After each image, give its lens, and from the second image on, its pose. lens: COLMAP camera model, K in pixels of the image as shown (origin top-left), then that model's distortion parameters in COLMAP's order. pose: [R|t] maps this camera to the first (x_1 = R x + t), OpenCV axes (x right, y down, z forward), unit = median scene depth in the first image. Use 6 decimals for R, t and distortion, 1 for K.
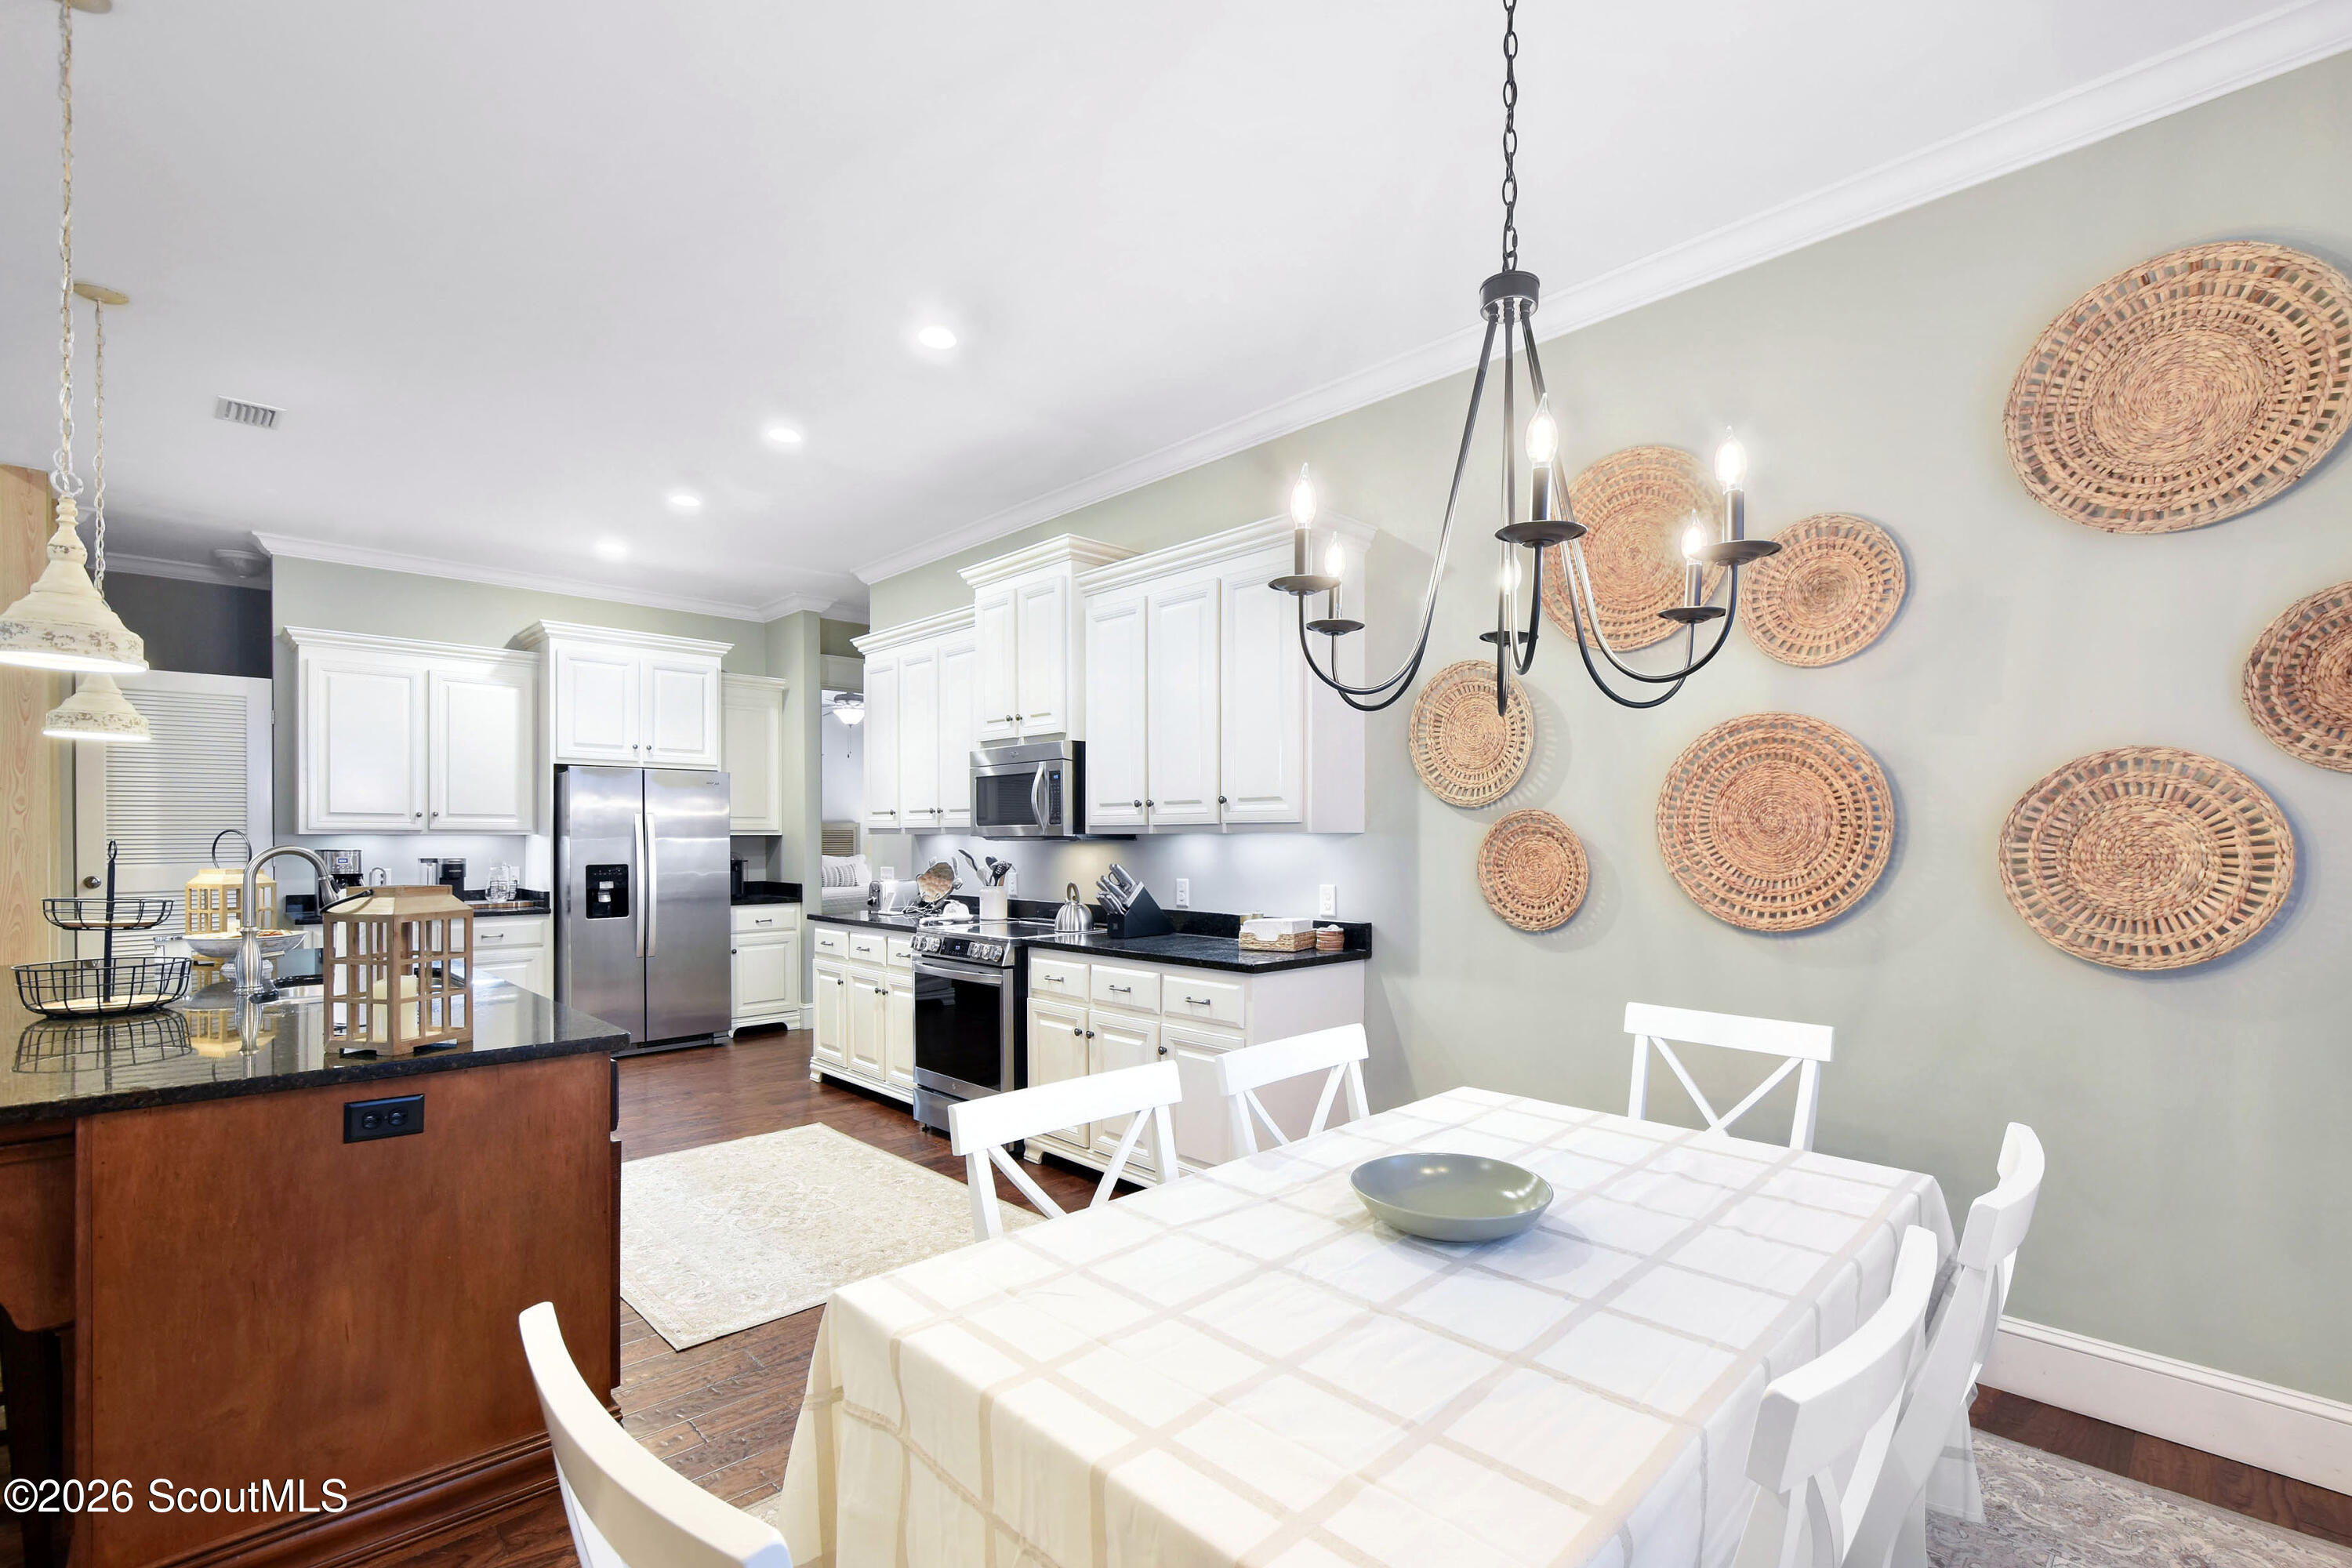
lens RADIAL K [[1043.2, 0, 1216.2], [0, 1043.2, 830.7], [0, 0, 1]] dist [0.001846, -0.004132]
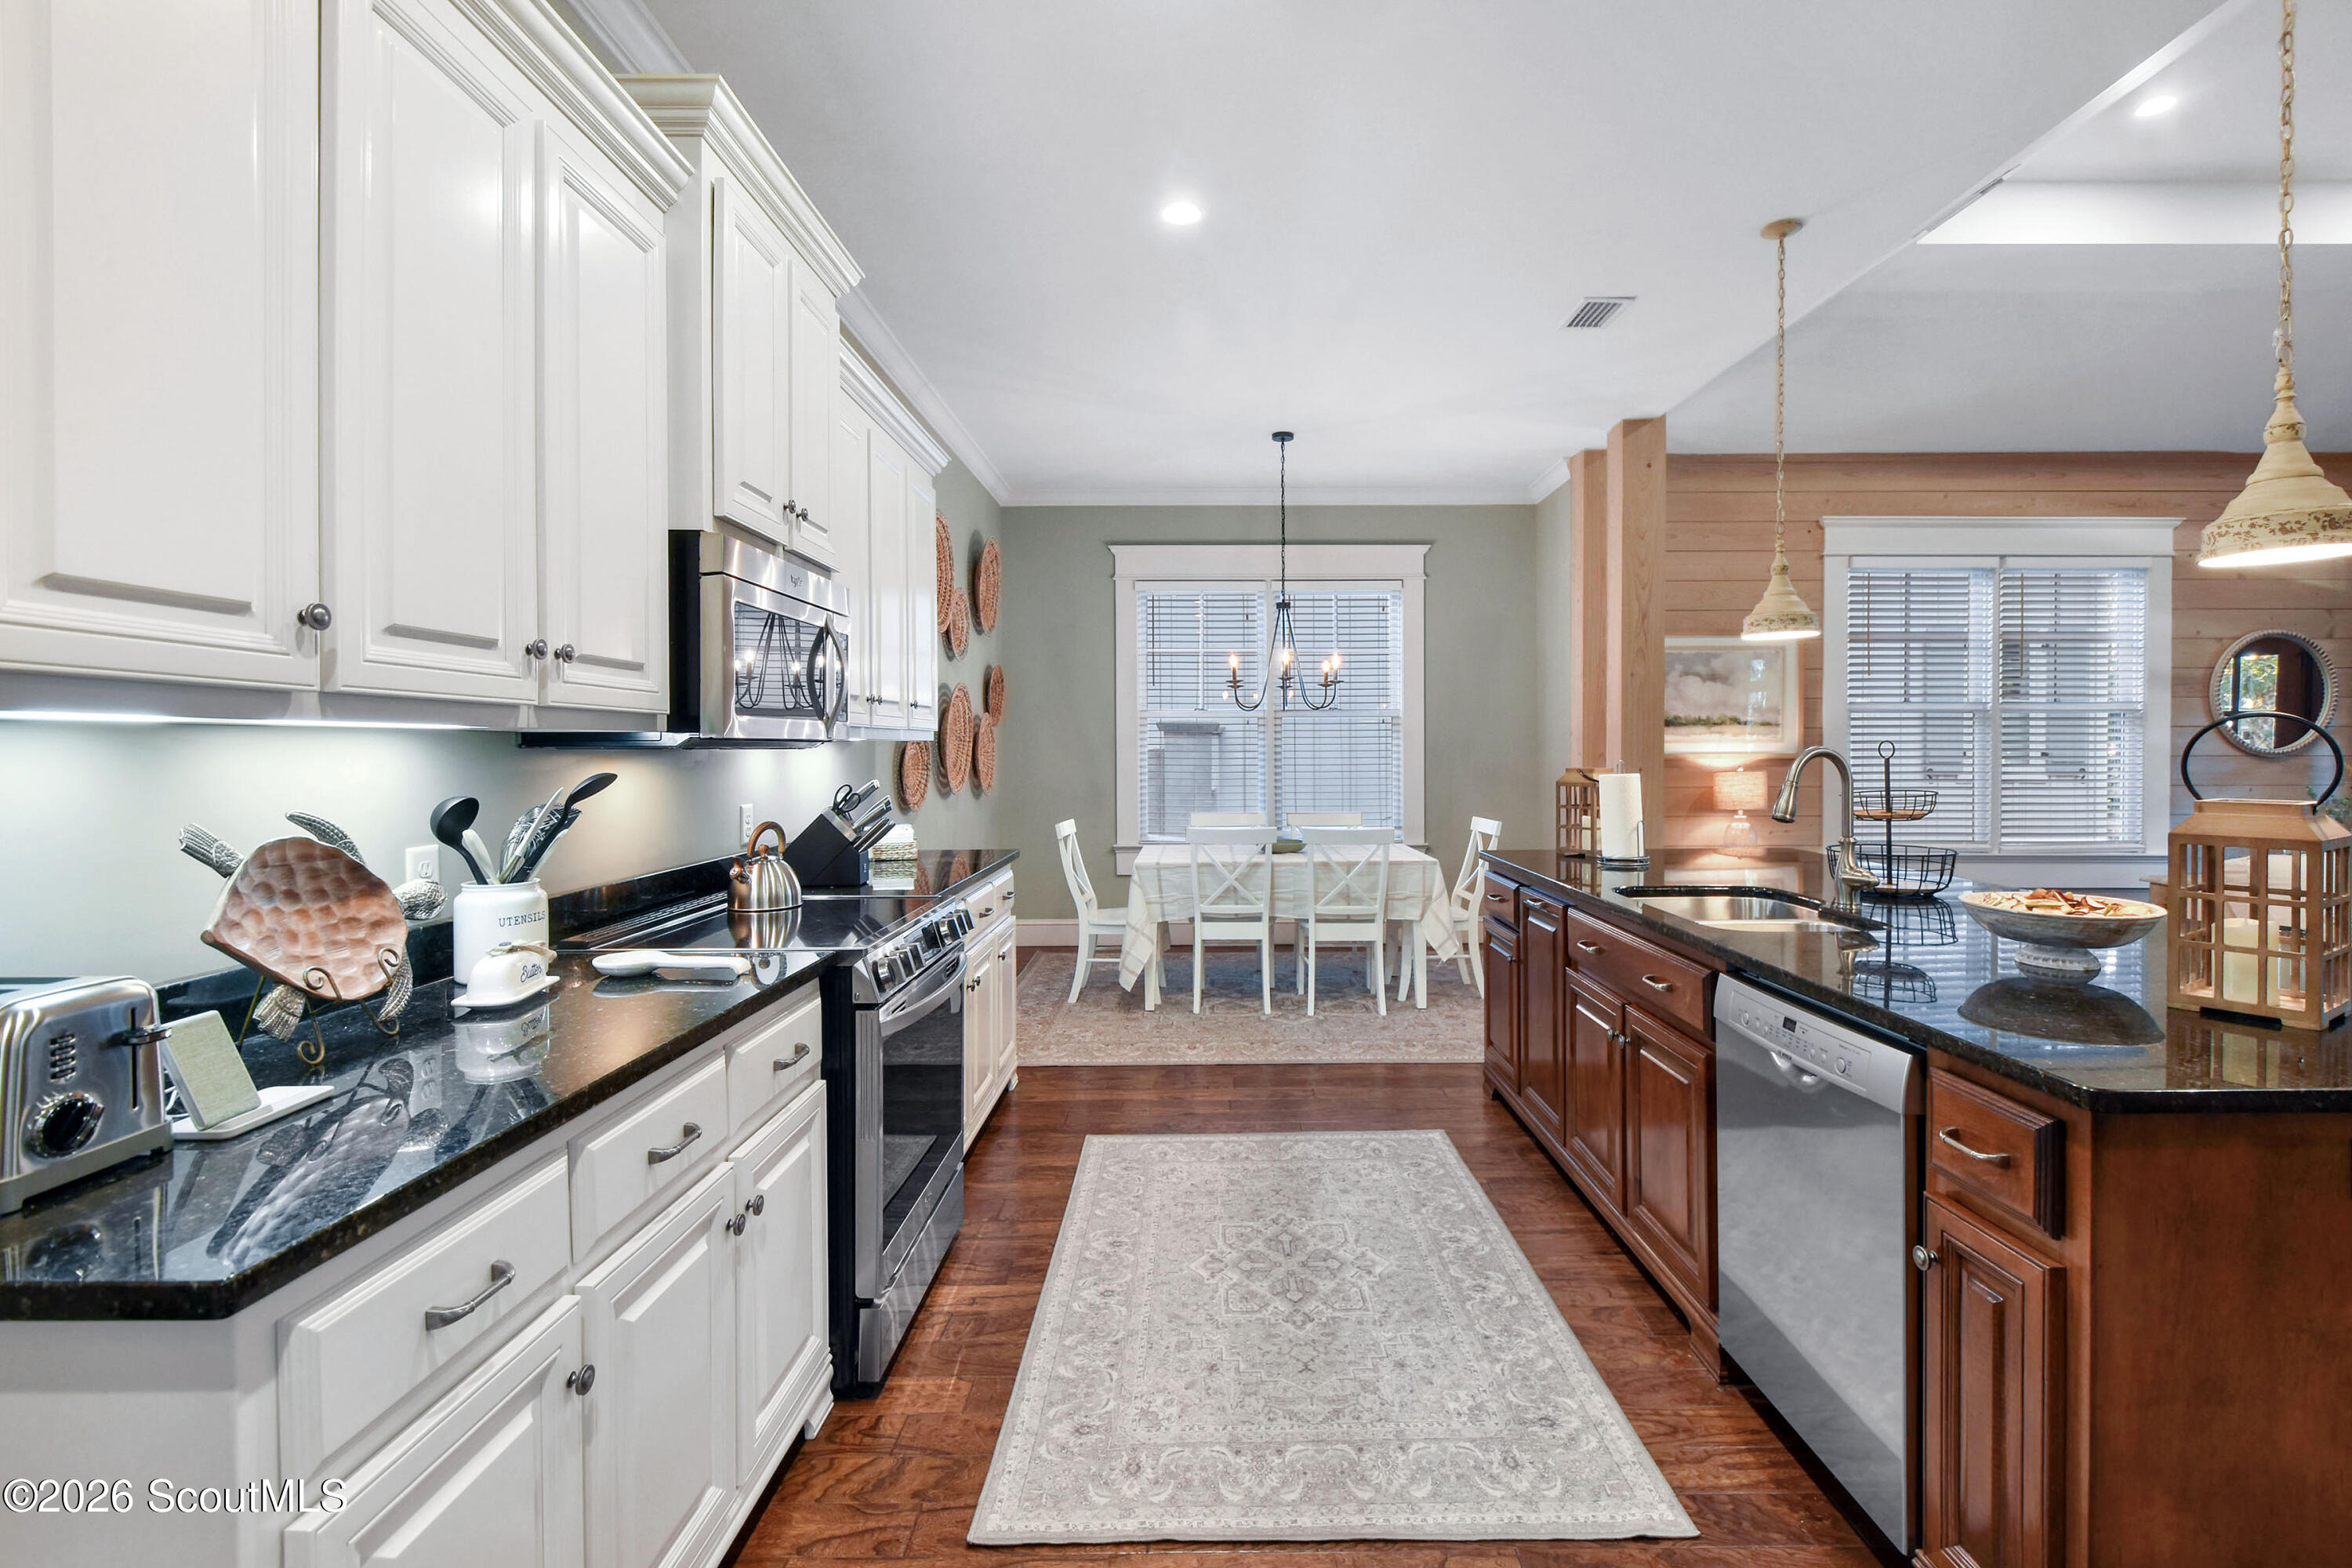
lens RADIAL K [[1043.2, 0, 1239.7], [0, 1043.2, 766.9], [0, 0, 1]] dist [0.001846, -0.004132]
pose [[-0.721068, -0.010298, 0.692787, -0.718989], [0.000455, 0.999882, 0.015337, 0.009566], [-0.692864, 0.011374, -0.720979, 1.235118]]
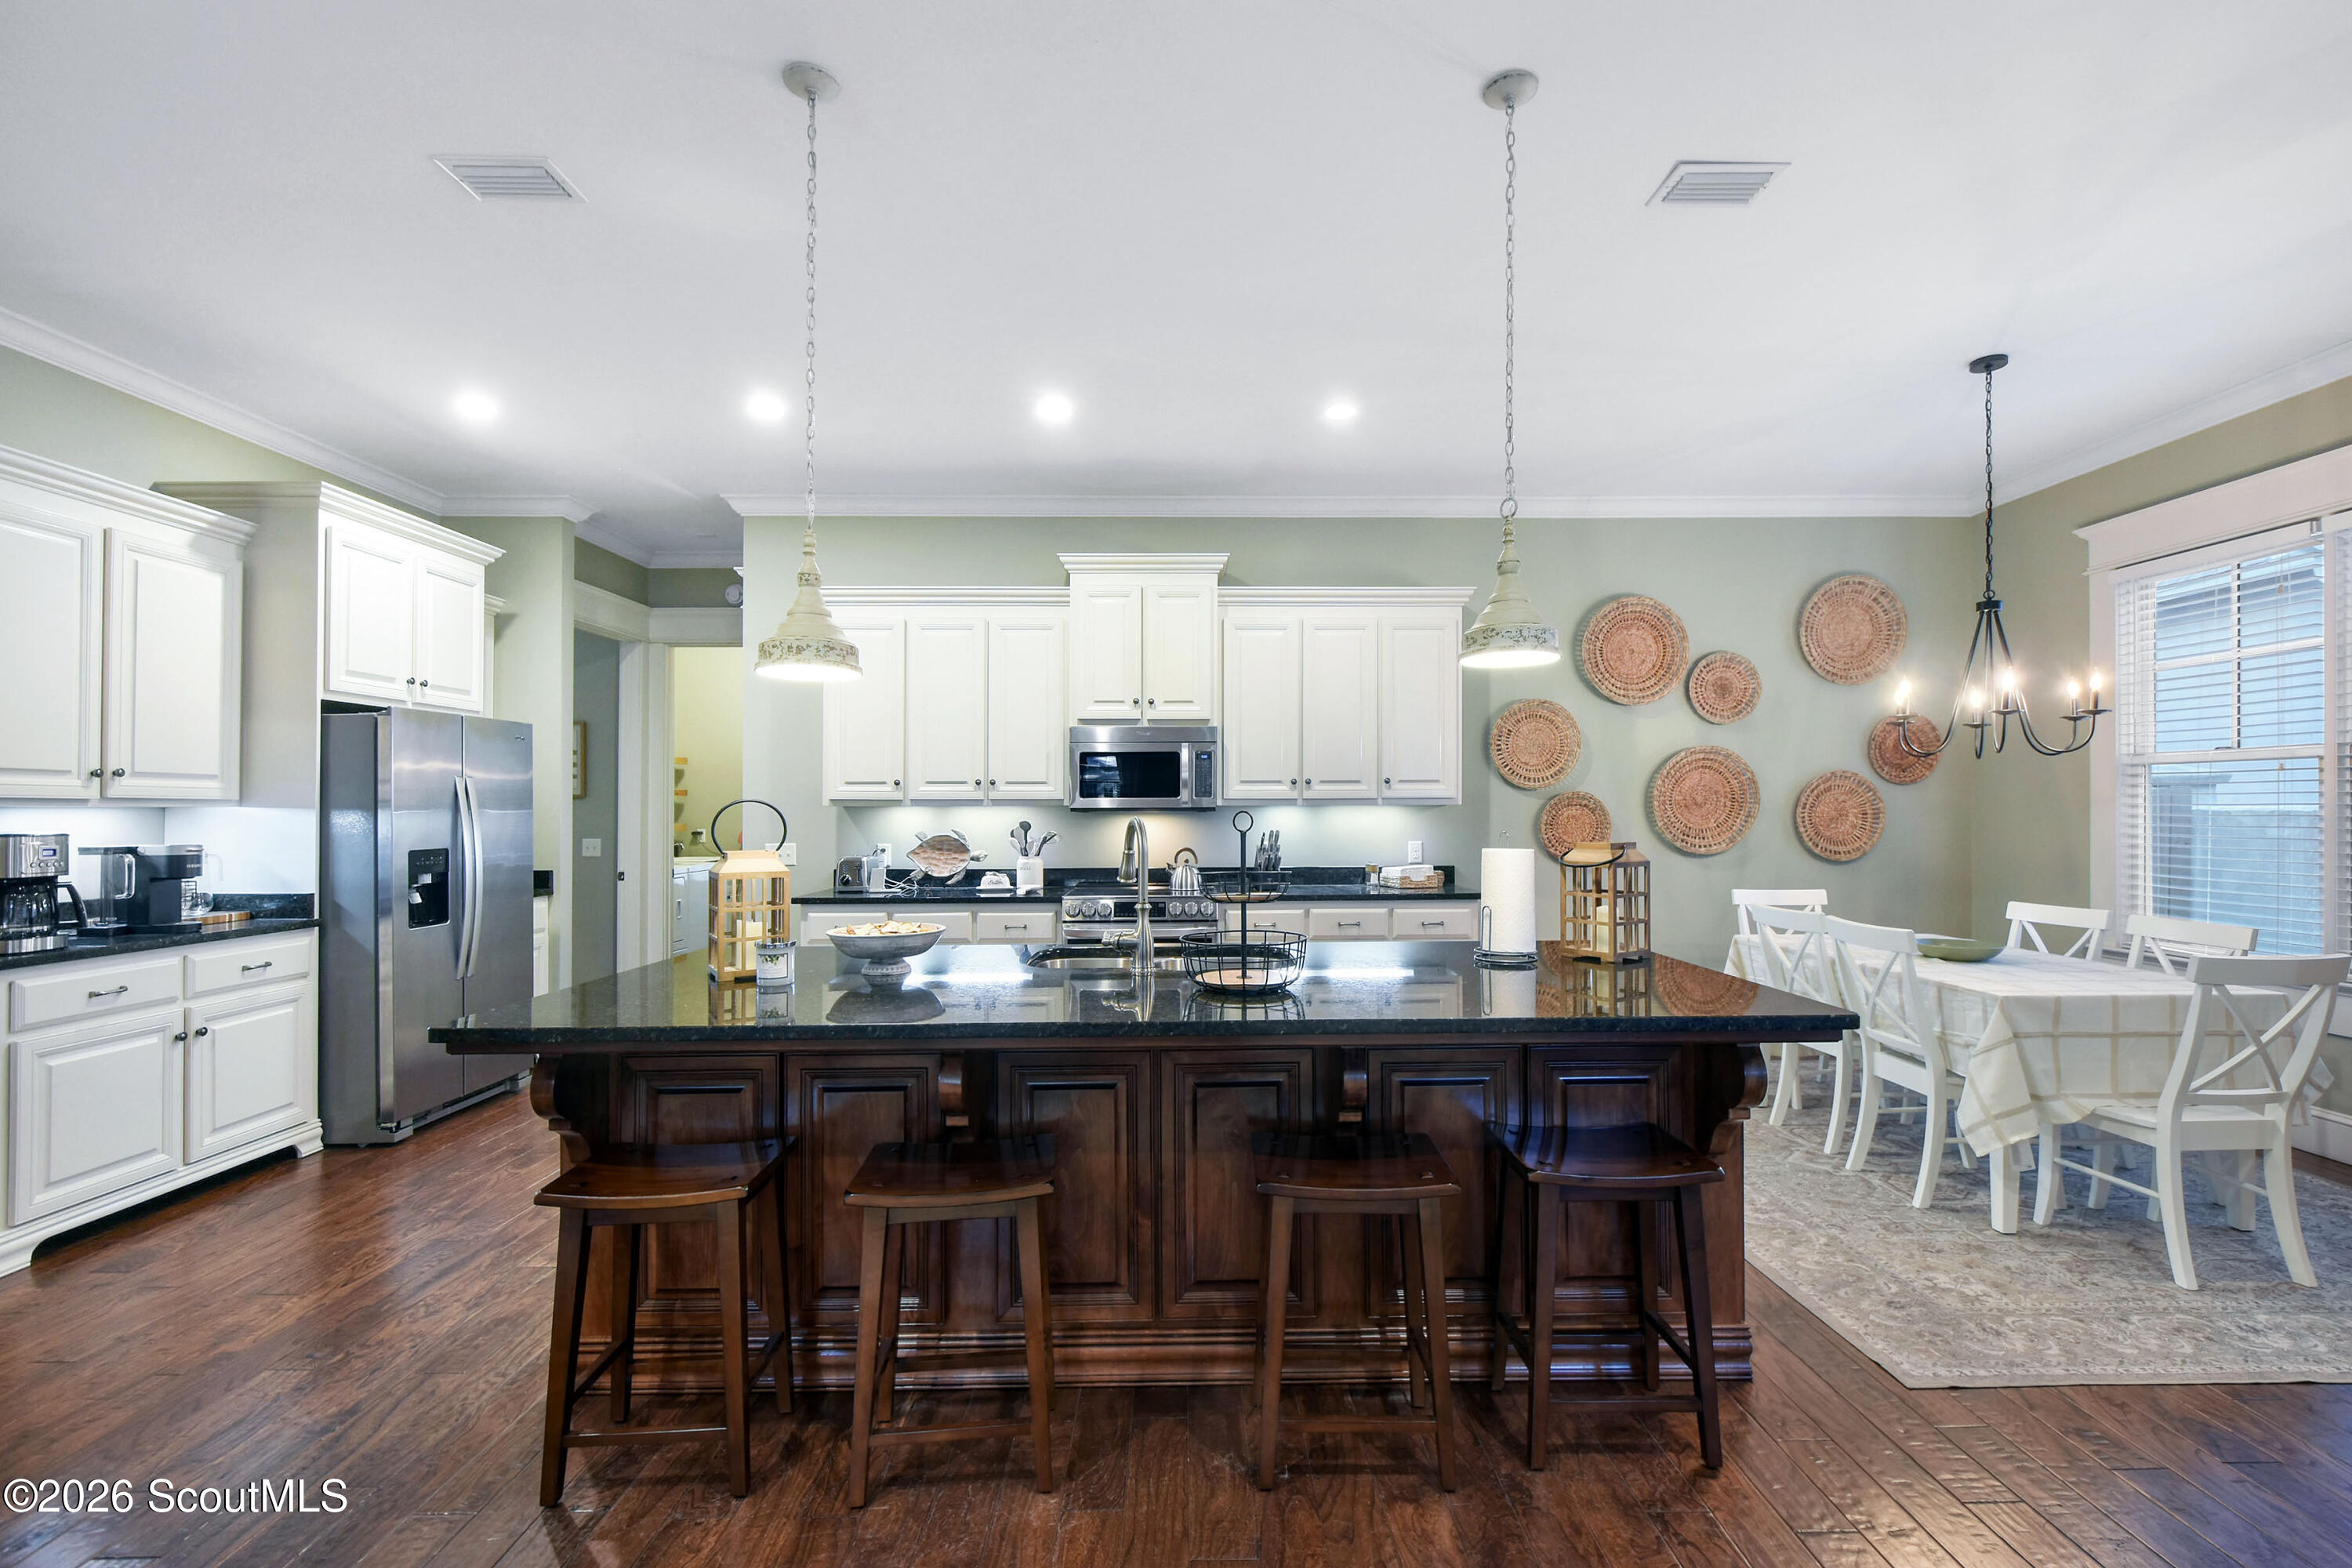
lens RADIAL K [[1043.2, 0, 1190.8], [0, 1043.2, 802.0], [0, 0, 1]] dist [0.001846, -0.004132]
pose [[0.693965, 0.003473, 0.720001, -0.959430], [-0.001656, 0.999993, -0.003227, 0.002473], [-0.720007, 0.001047, 0.693966, 0.191830]]
